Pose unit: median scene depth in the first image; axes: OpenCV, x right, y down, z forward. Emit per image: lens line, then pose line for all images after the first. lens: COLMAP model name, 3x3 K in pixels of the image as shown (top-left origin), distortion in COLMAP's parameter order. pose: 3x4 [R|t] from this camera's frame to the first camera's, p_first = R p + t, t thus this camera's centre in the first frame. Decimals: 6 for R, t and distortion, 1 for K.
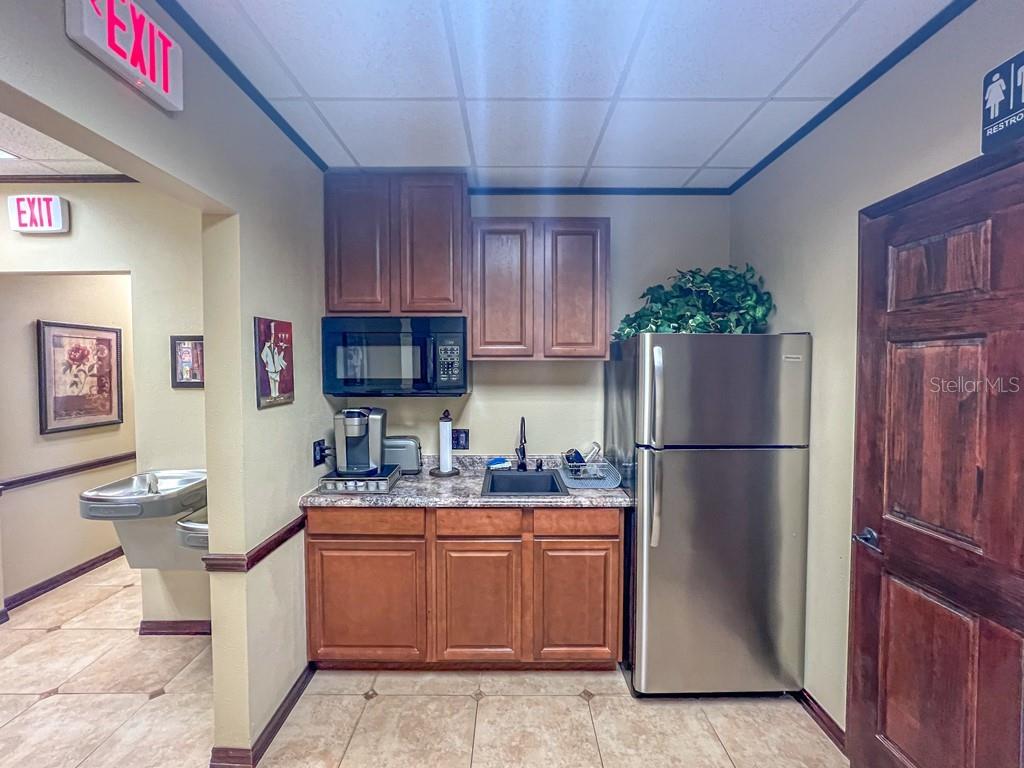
lens RADIAL K [[445.4, 0, 512.0], [0, 445.4, 384.0], [0, 0, 1]] dist [-0.025610, 0.010902]
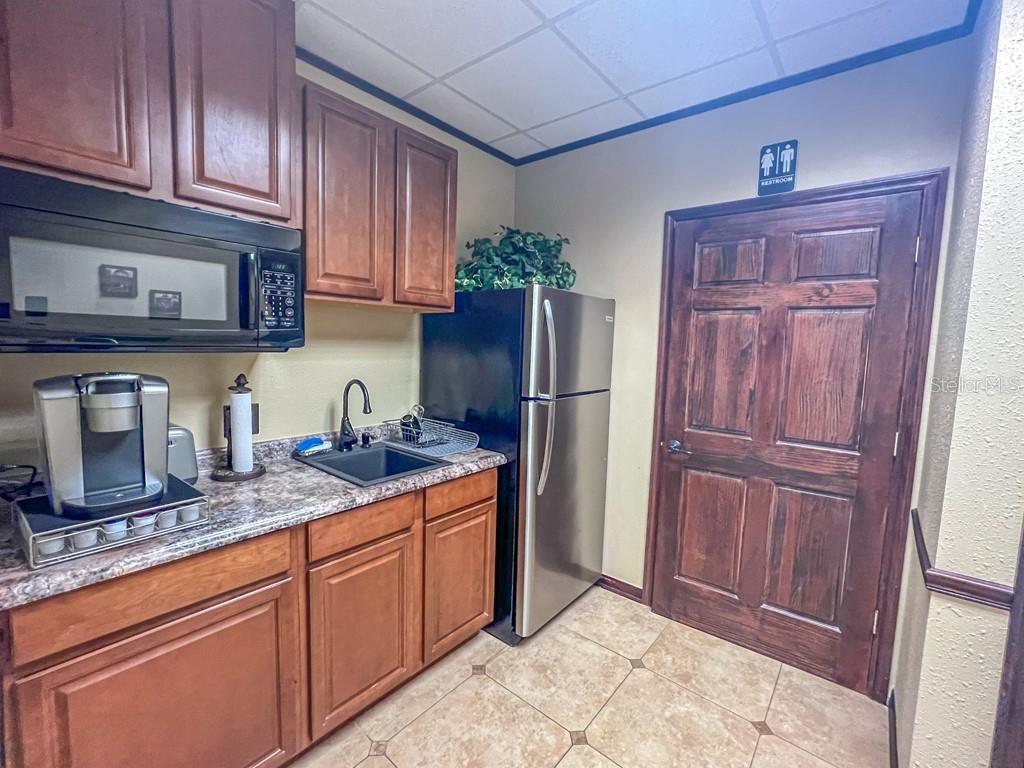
lens RADIAL K [[445.4, 0, 512.0], [0, 445.4, 384.0], [0, 0, 1]] dist [-0.025610, 0.010902]
pose [[0.637594, -0.053622, 0.768504, -0.504772], [-0.001260, 0.997501, 0.070646, 0.035012], [-0.770371, -0.046012, 0.635933, 0.399916]]
